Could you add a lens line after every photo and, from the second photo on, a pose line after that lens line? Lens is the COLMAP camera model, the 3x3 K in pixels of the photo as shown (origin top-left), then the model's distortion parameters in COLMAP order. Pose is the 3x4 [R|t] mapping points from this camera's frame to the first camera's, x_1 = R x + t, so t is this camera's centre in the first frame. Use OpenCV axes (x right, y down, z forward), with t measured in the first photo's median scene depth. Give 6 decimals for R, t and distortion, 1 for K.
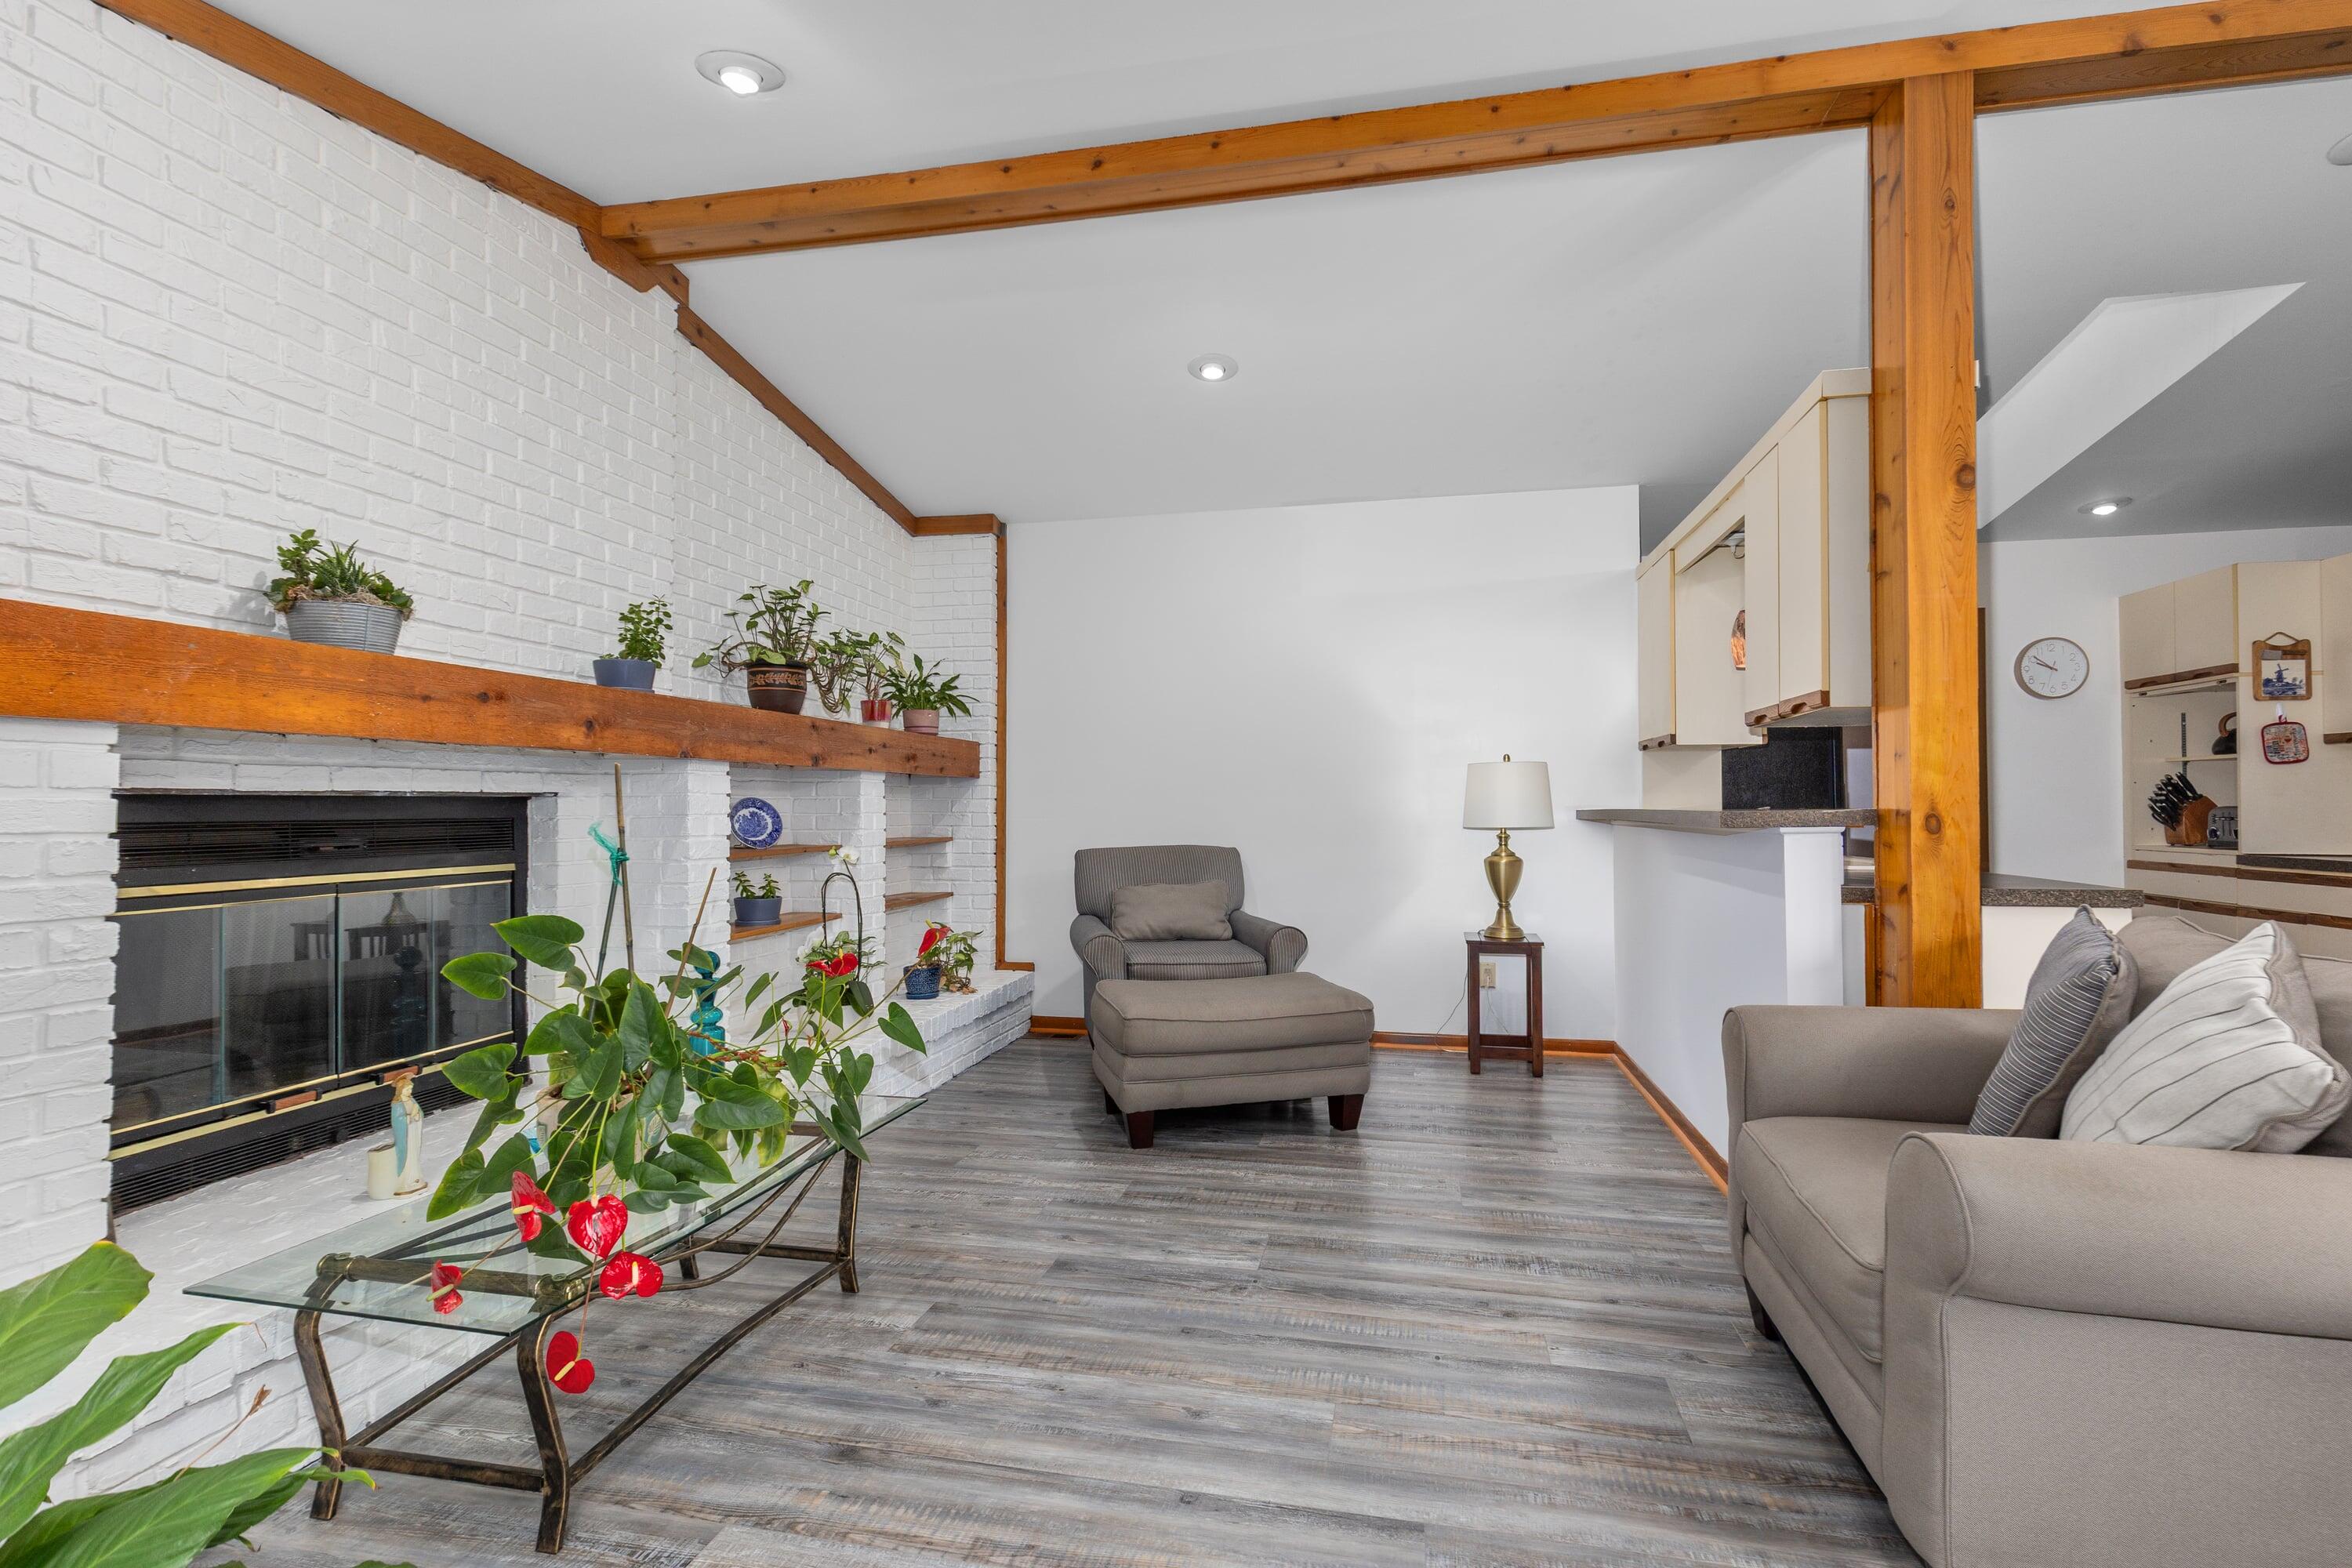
lens RADIAL K [[1086.5, 0, 1191.4], [0, 1086.5, 791.5], [0, 0, 1]] dist [-0.000704, -0.000427]
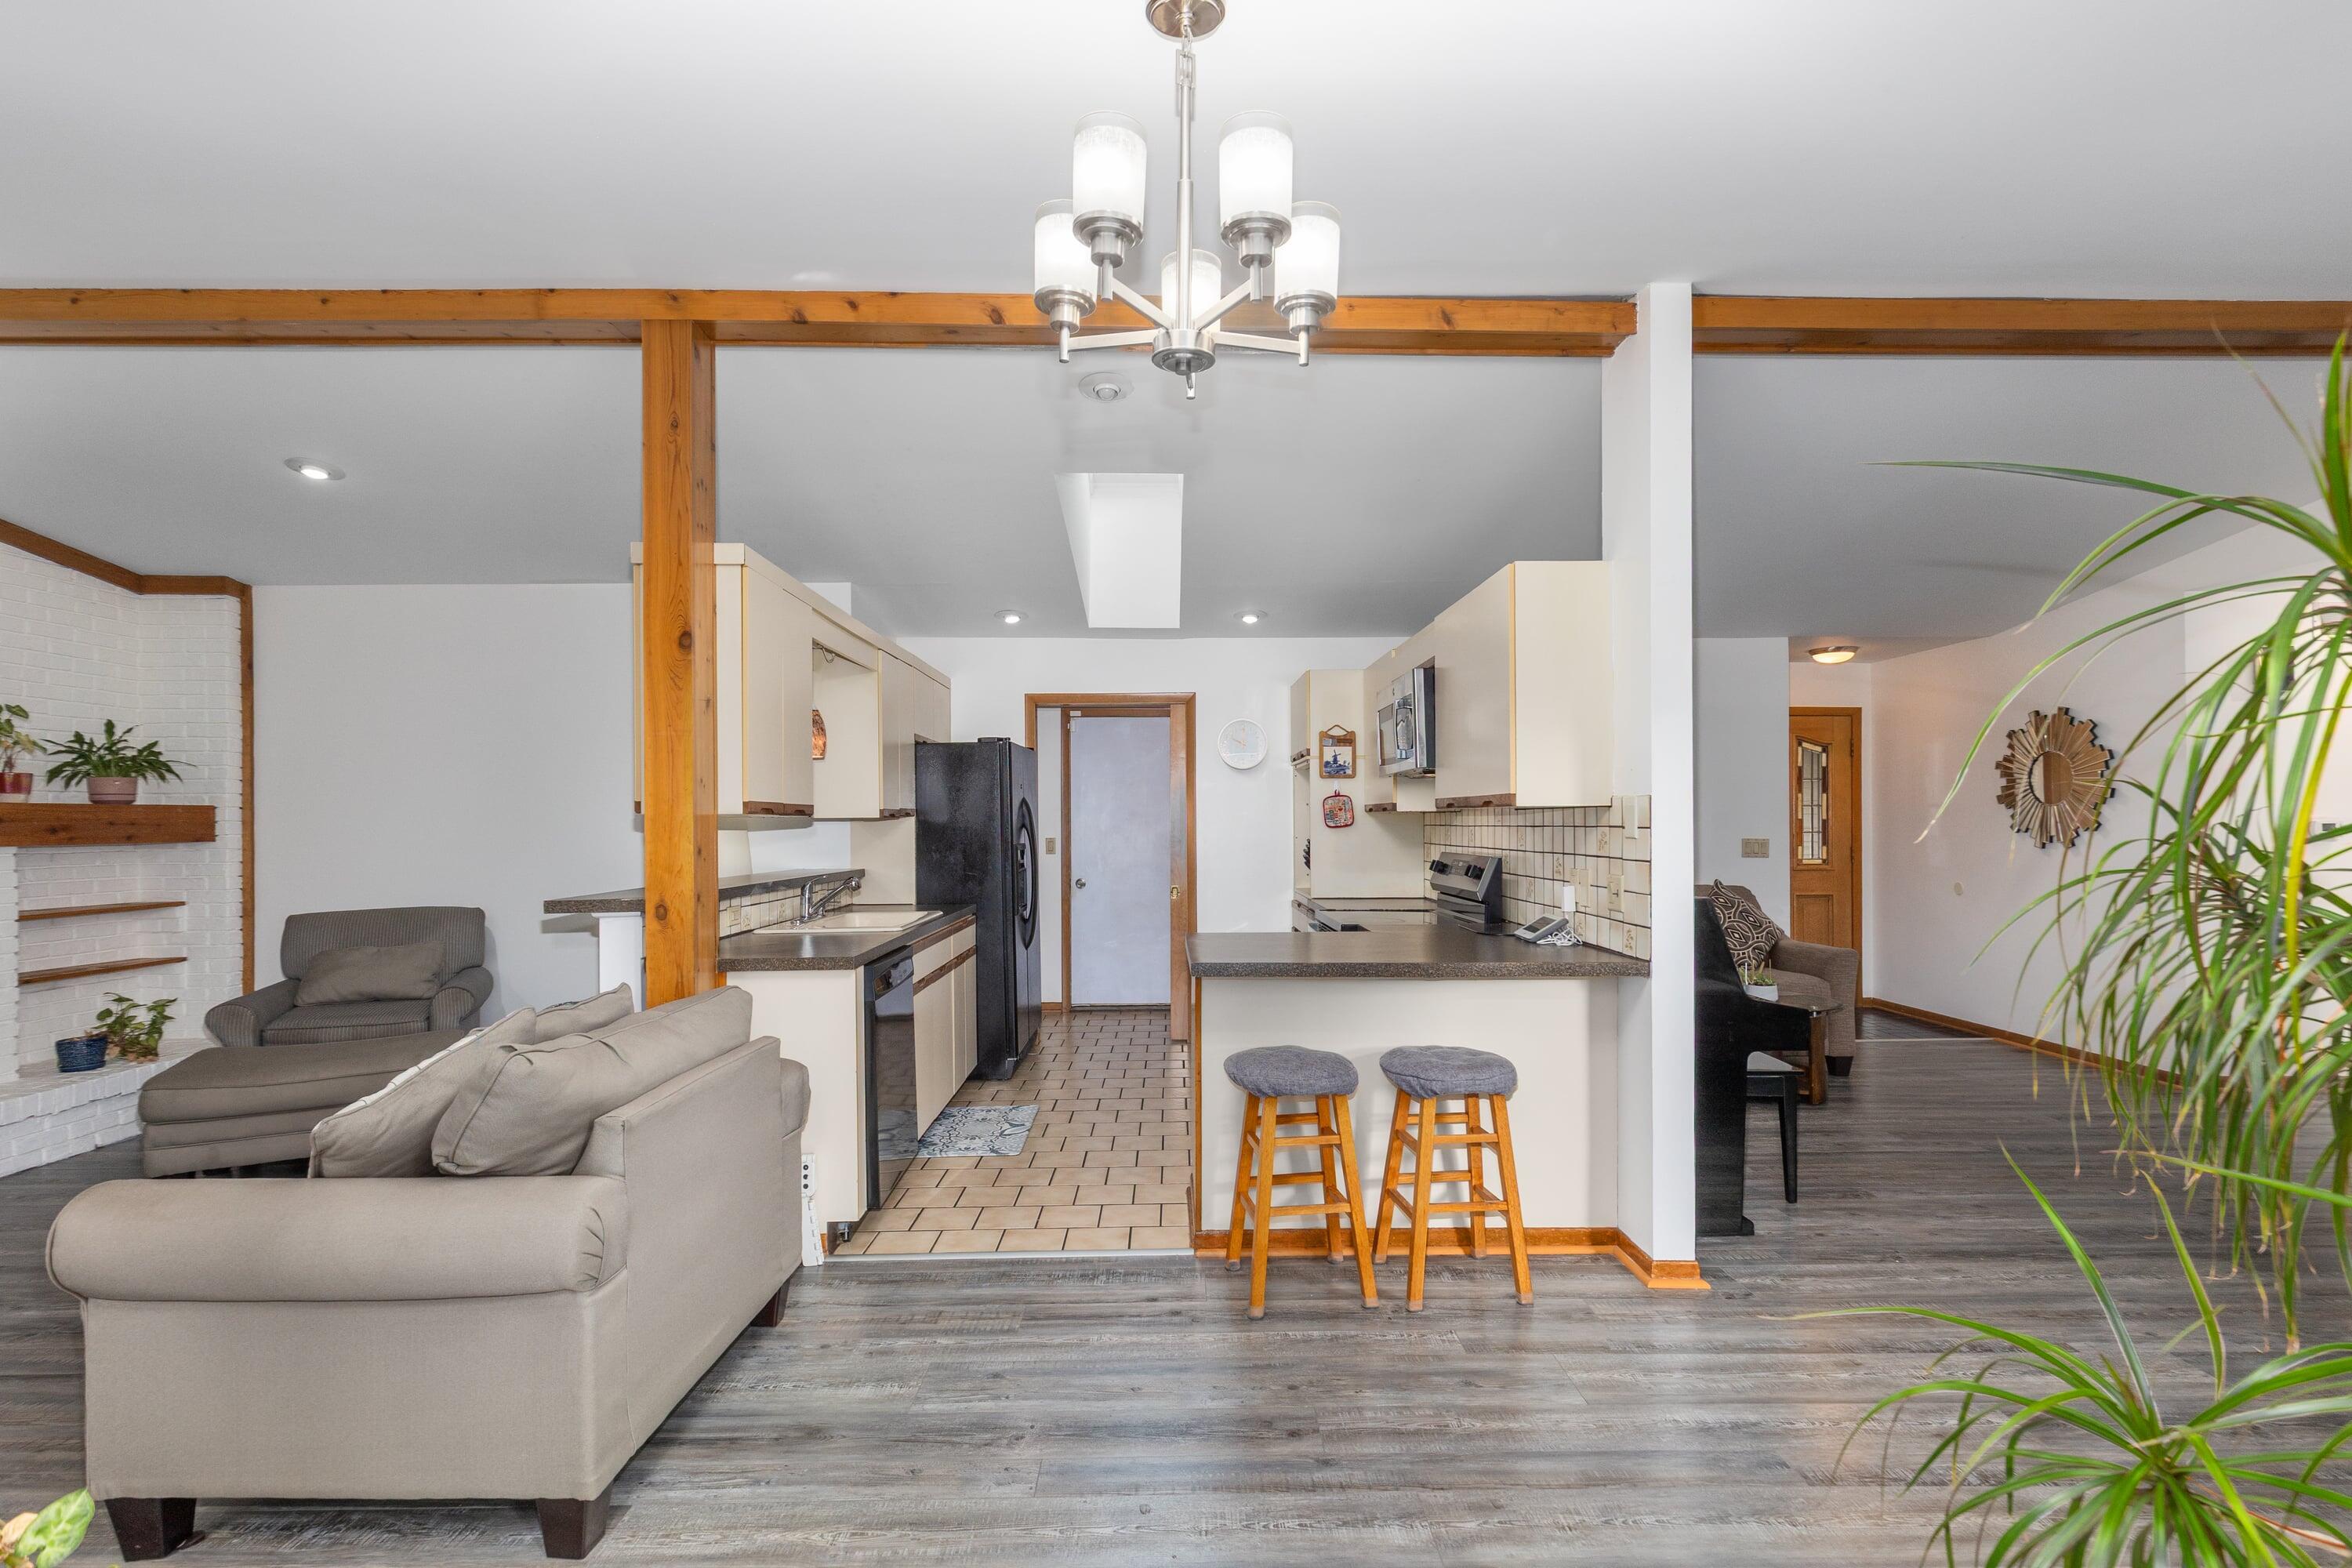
lens RADIAL K [[1086.5, 0, 1196.4], [0, 1086.5, 819.9], [0, 0, 1]] dist [-0.000704, -0.000427]
pose [[0.974030, -0.005369, 0.226353, 0.876362], [0.002616, 0.999919, 0.012464, -0.081209], [-0.226402, -0.011549, 0.973966, -0.330794]]
